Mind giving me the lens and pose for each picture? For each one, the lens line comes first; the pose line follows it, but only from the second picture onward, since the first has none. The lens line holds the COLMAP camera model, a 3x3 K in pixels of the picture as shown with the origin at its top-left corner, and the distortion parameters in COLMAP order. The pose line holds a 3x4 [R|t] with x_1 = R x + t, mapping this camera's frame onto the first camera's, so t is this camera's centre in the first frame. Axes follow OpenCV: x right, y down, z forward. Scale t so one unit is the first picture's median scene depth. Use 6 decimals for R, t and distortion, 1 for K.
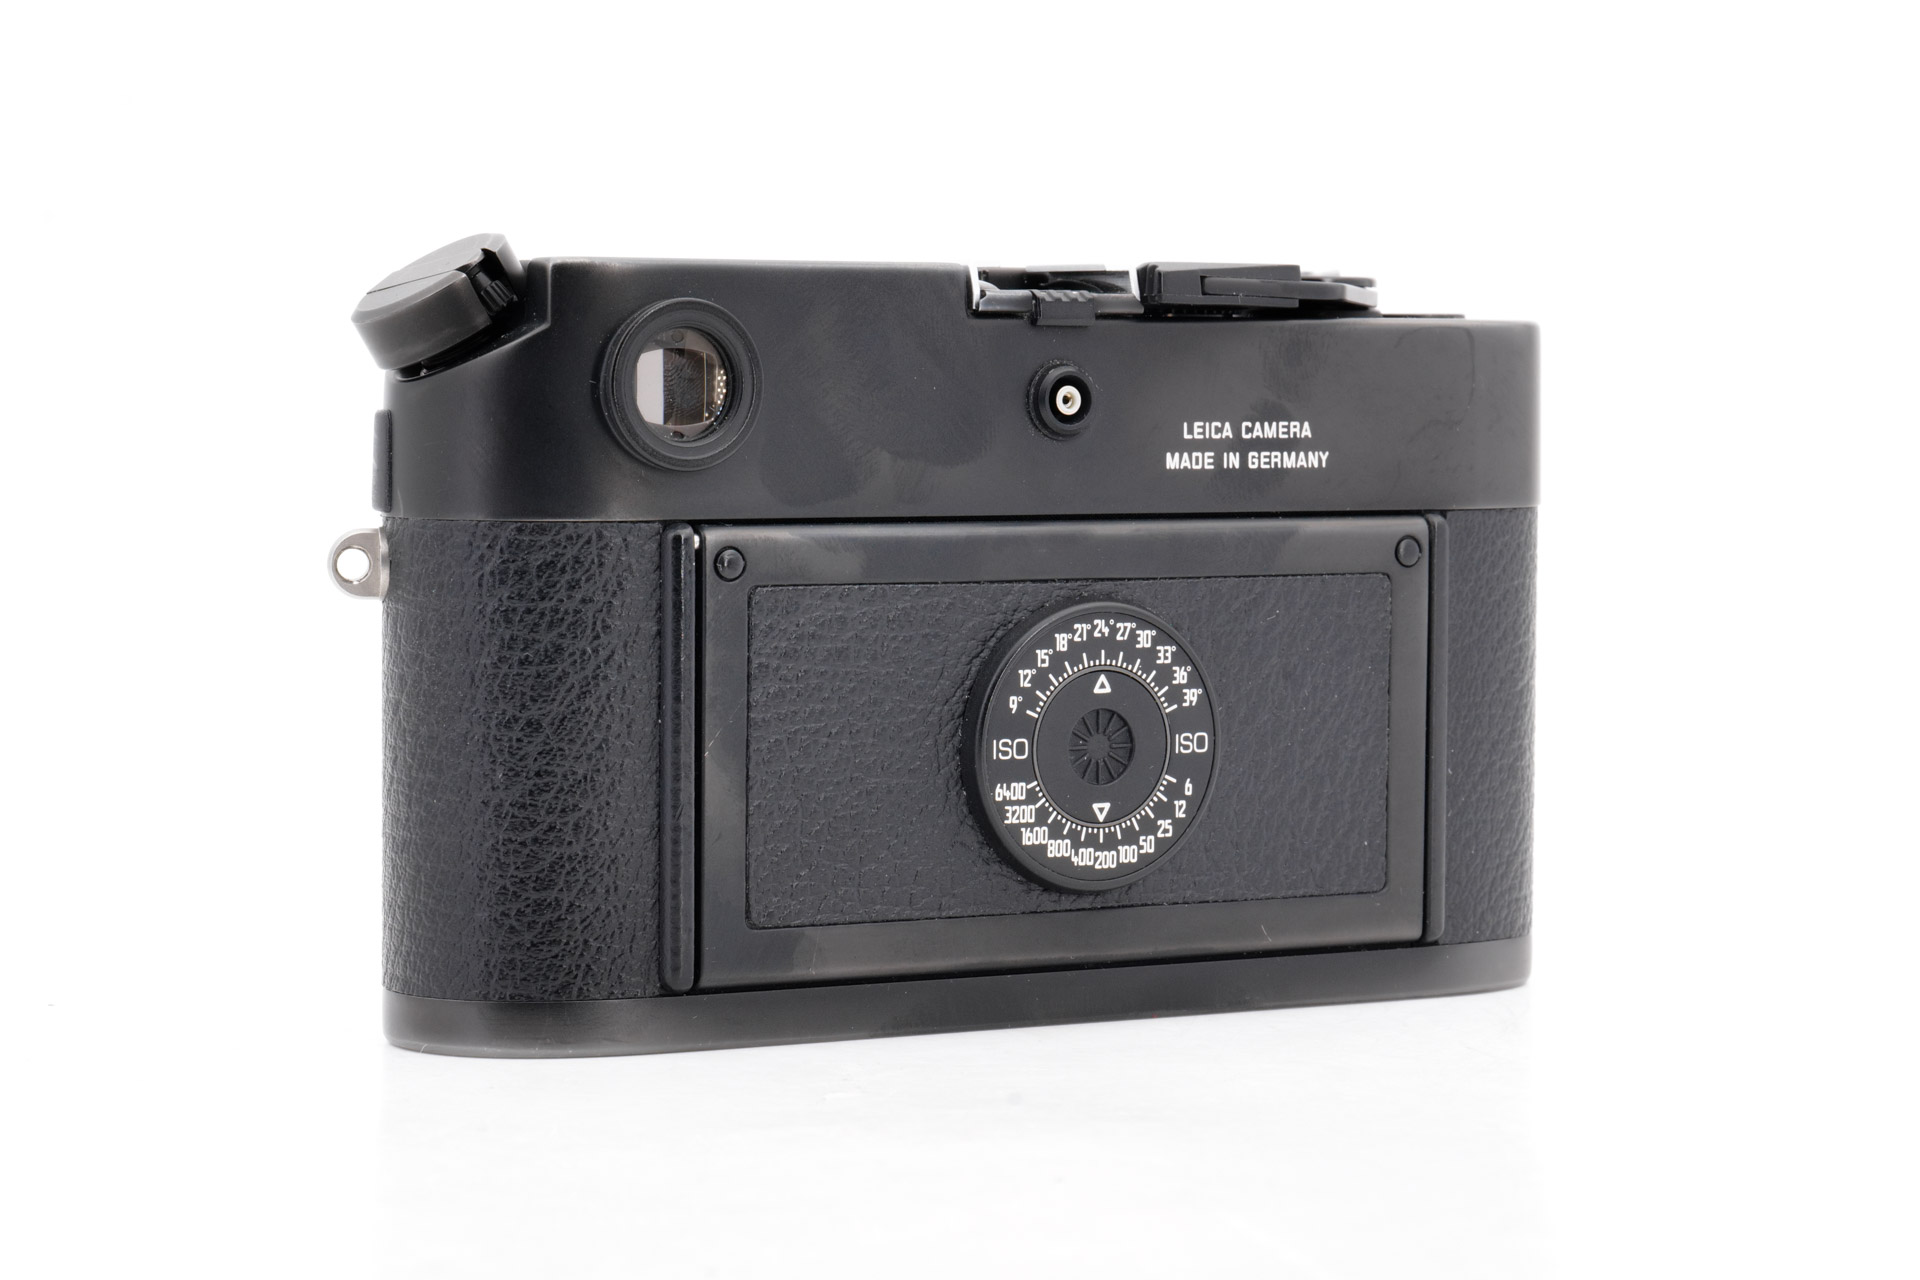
lens RADIAL K [[5071.0, 0, 960.0], [0, 5071.0, 640.0], [0, 0, 1]] dist [0.117646, 0.567525]
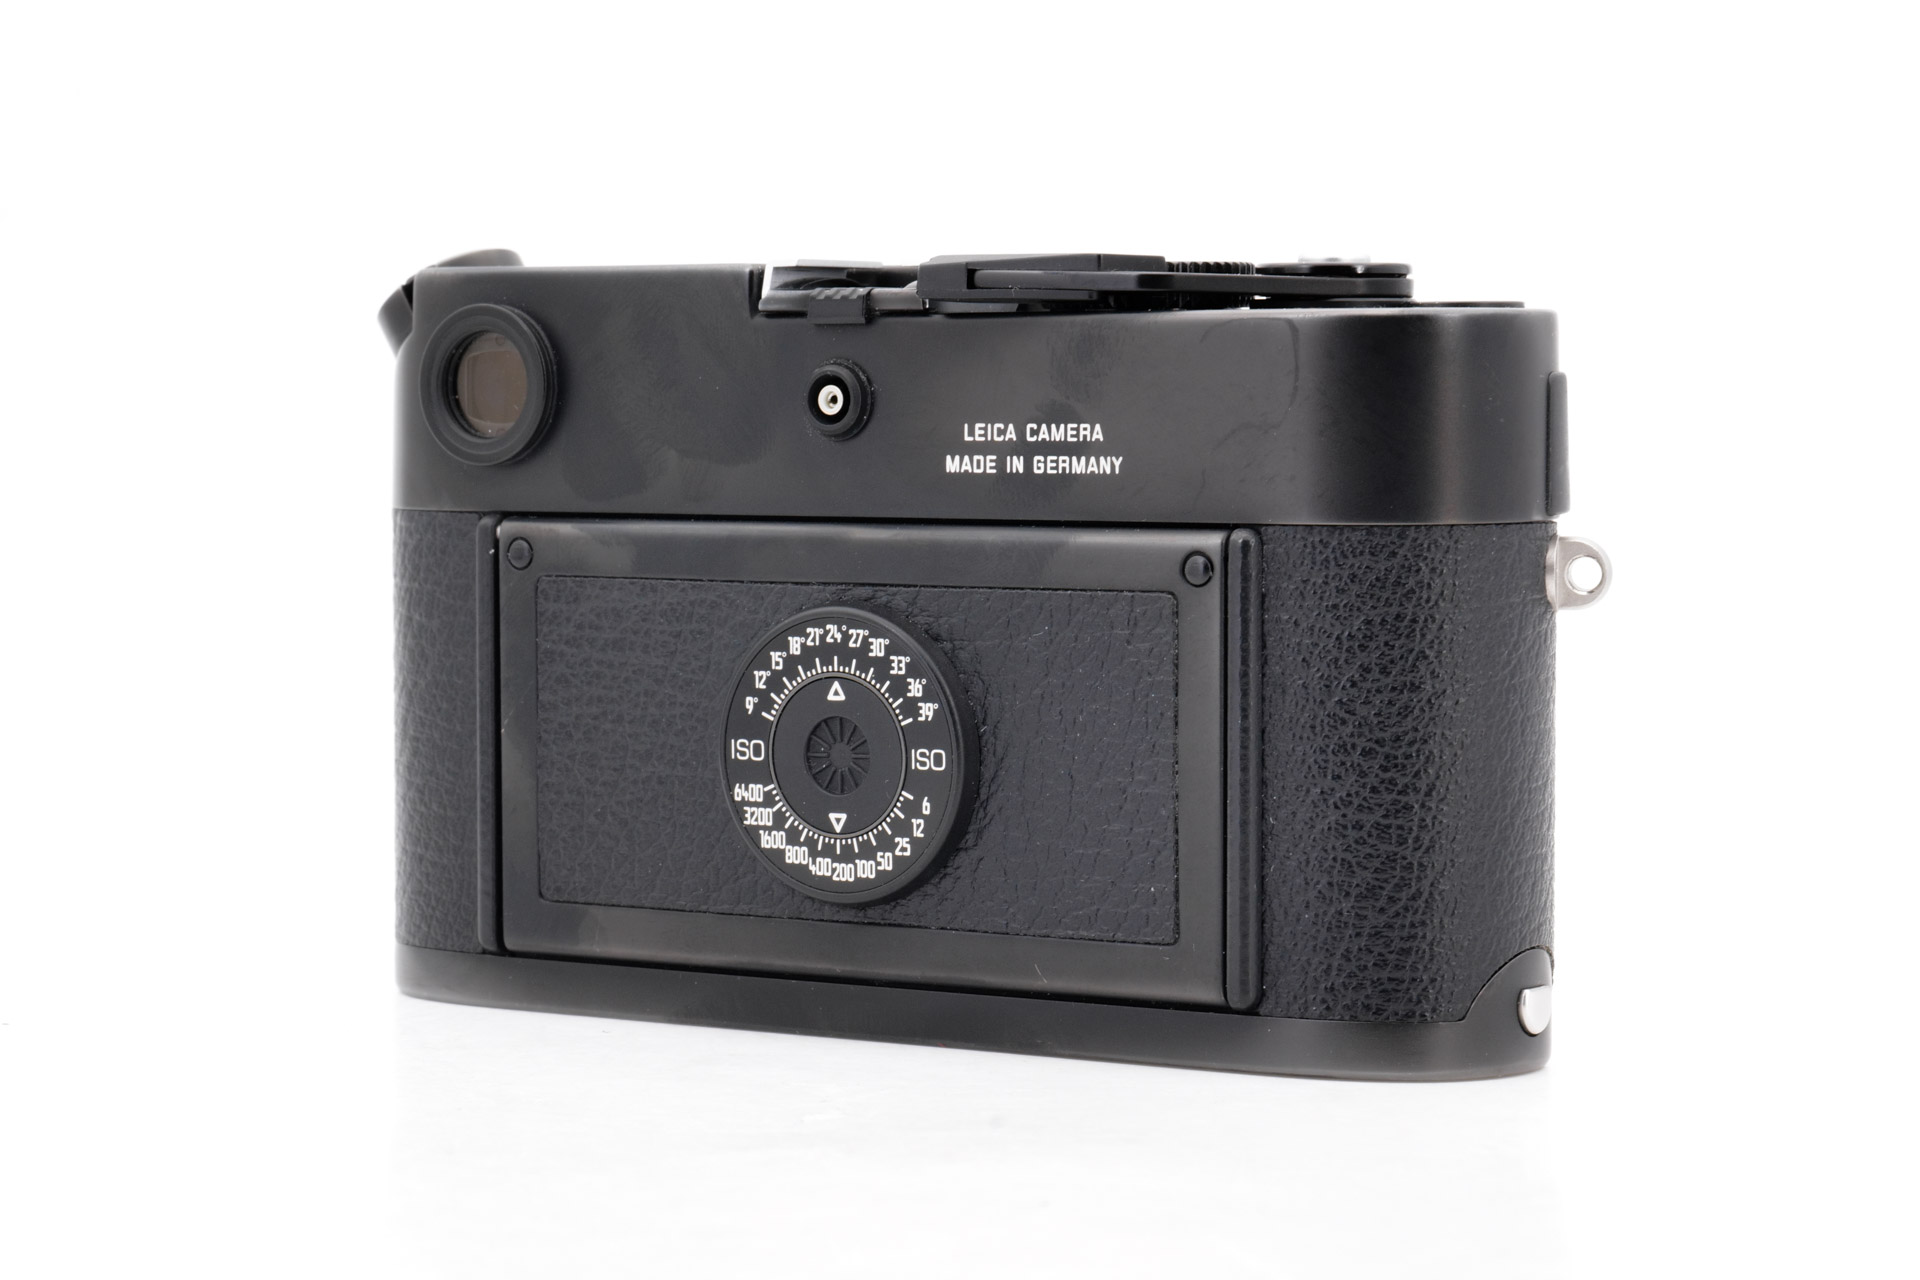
lens RADIAL K [[5071.0, 0, 960.0], [0, 5071.0, 640.0], [0, 0, 1]] dist [0.117646, 0.567525]
pose [[0.443893, 0.040544, -0.895162, 0.904589], [-0.046440, 0.998674, 0.022204, -0.023707], [0.894876, 0.031715, 0.445187, 0.583298]]
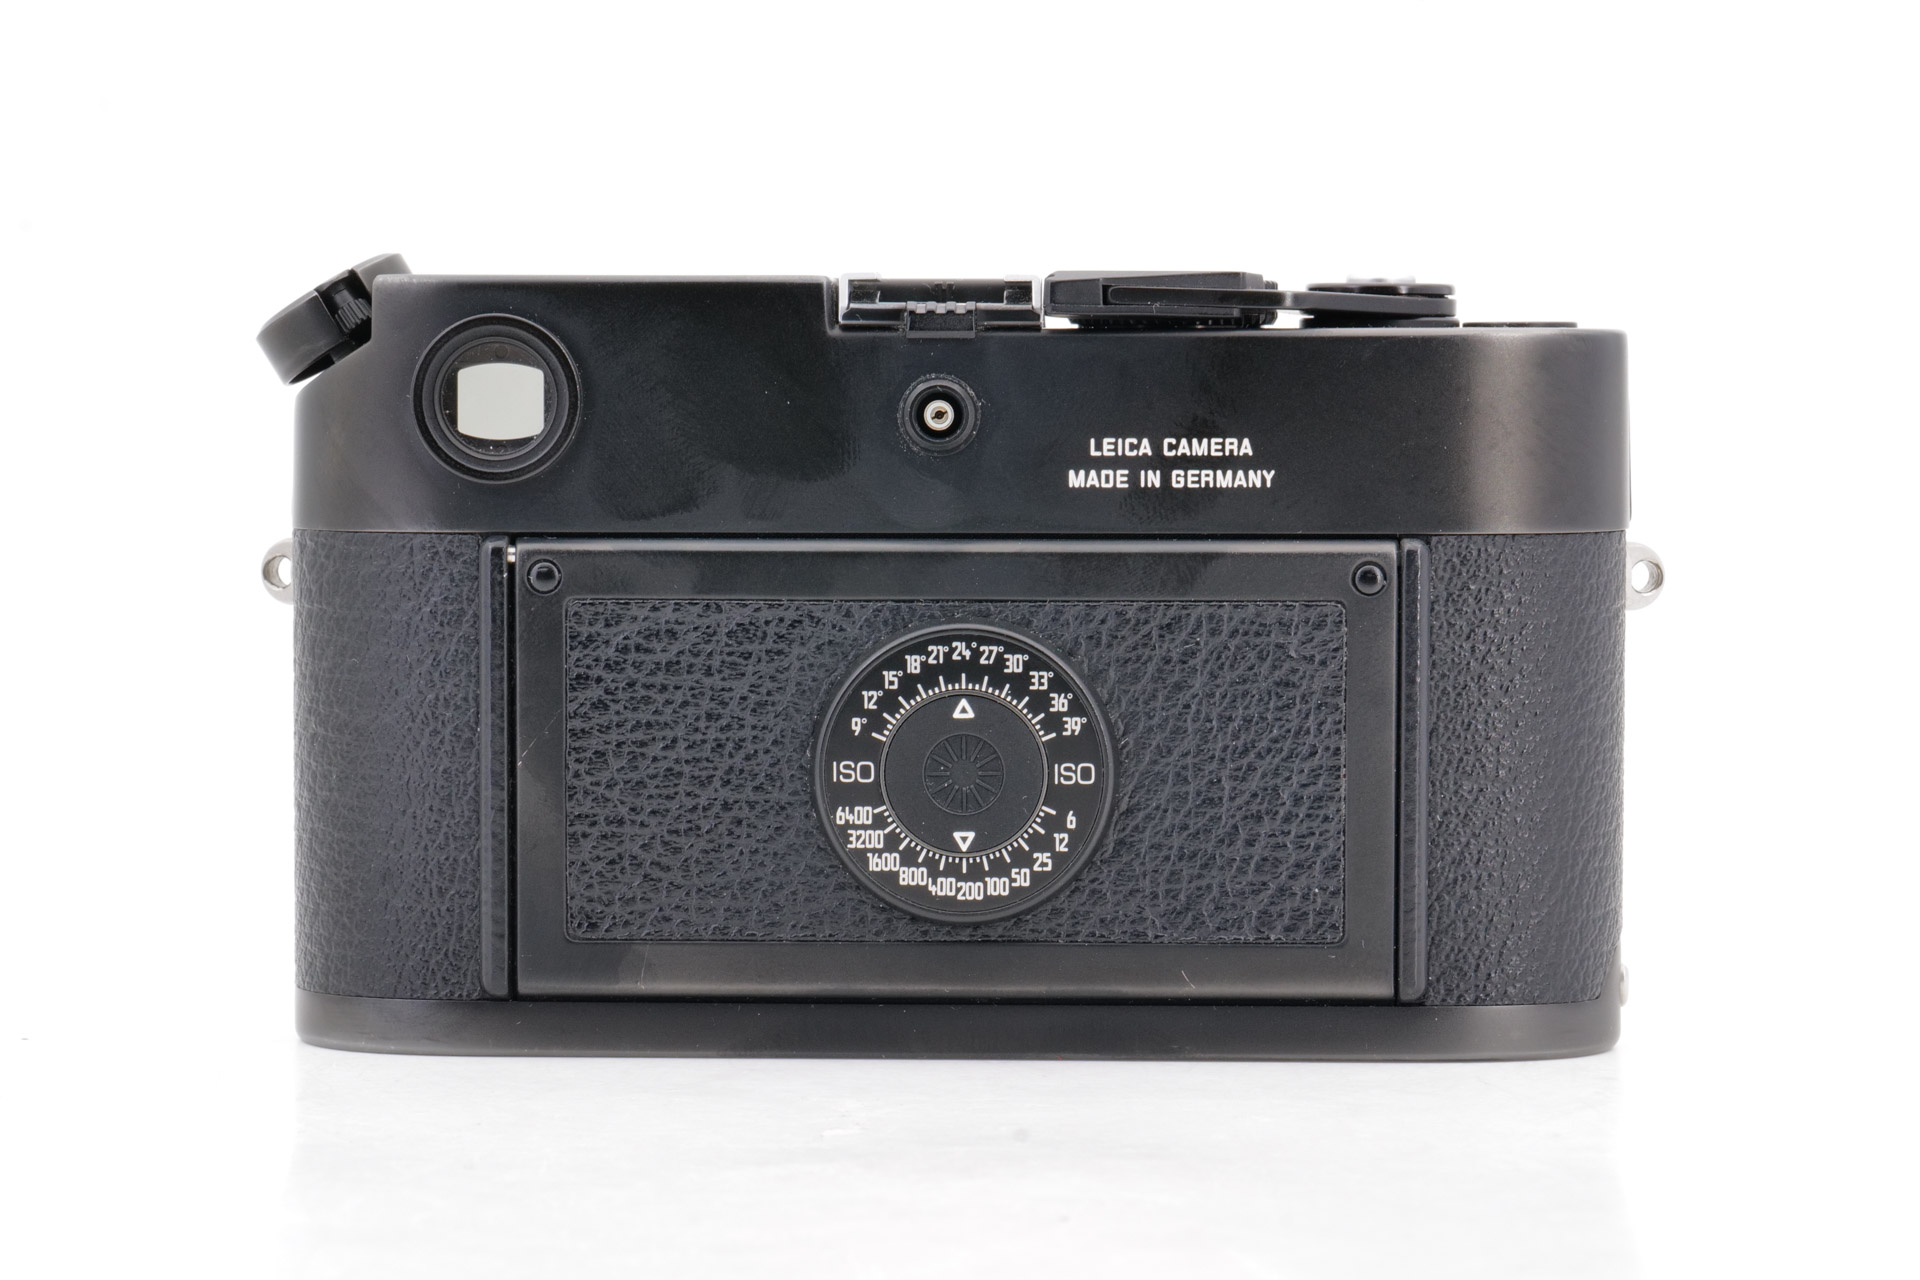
lens RADIAL K [[5071.0, 0, 960.0], [0, 5071.0, 640.0], [0, 0, 1]] dist [0.117646, 0.567525]
pose [[0.847365, 0.023690, -0.530482, 0.536309], [-0.026277, 0.999651, 0.002667, -0.006936], [0.530360, 0.011679, 0.847692, 0.179094]]
